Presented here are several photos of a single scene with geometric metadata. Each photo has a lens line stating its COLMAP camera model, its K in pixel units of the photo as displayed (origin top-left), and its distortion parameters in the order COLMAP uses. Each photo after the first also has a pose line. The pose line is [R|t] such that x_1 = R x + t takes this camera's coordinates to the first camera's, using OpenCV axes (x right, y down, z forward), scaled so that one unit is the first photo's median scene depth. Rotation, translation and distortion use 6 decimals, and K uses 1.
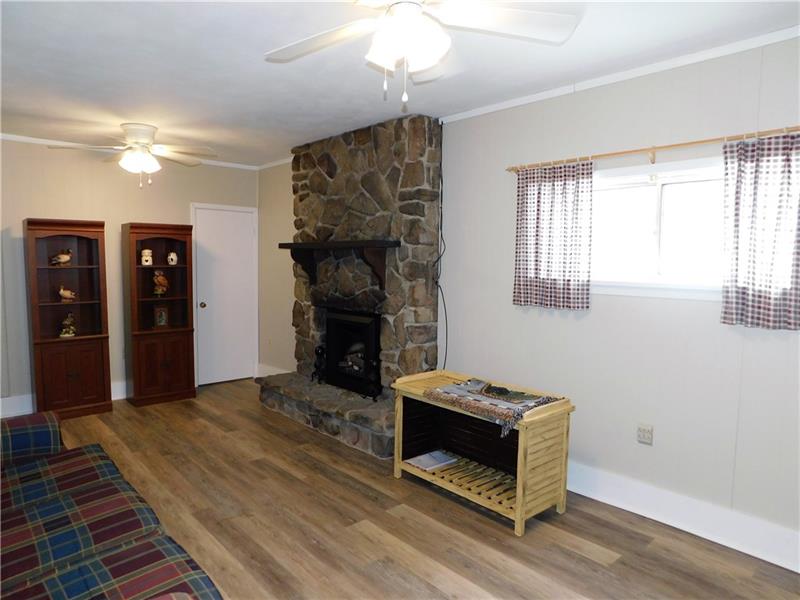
lens RADIAL K [[536.6, 0, 400.0], [0, 536.6, 300.0], [0, 0, 1]] dist [-0.072585, 0.053400]
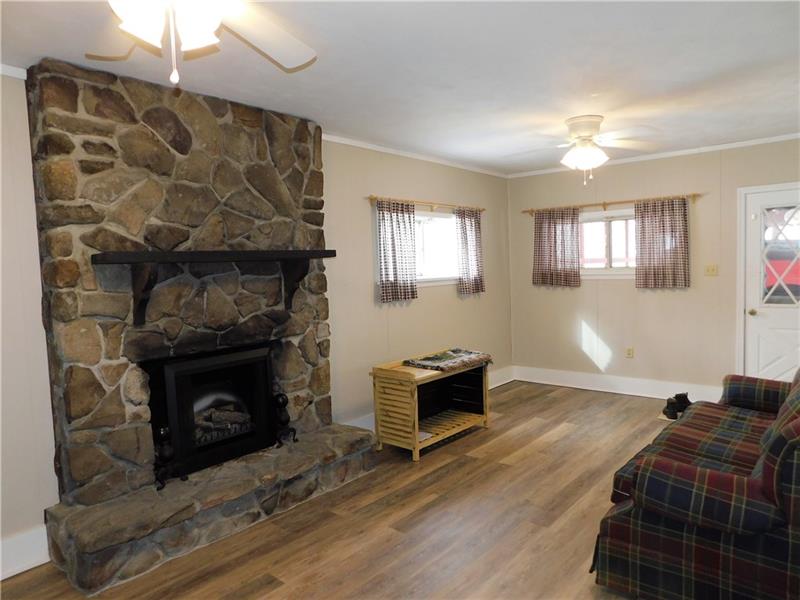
lens RADIAL K [[536.6, 0, 400.0], [0, 536.6, 300.0], [0, 0, 1]] dist [-0.072585, 0.053400]
pose [[-0.142796, -0.063305, 0.987726, -0.889530], [0.113218, 0.990357, 0.079842, -0.079750], [-0.983255, 0.123229, -0.134251, 0.929764]]
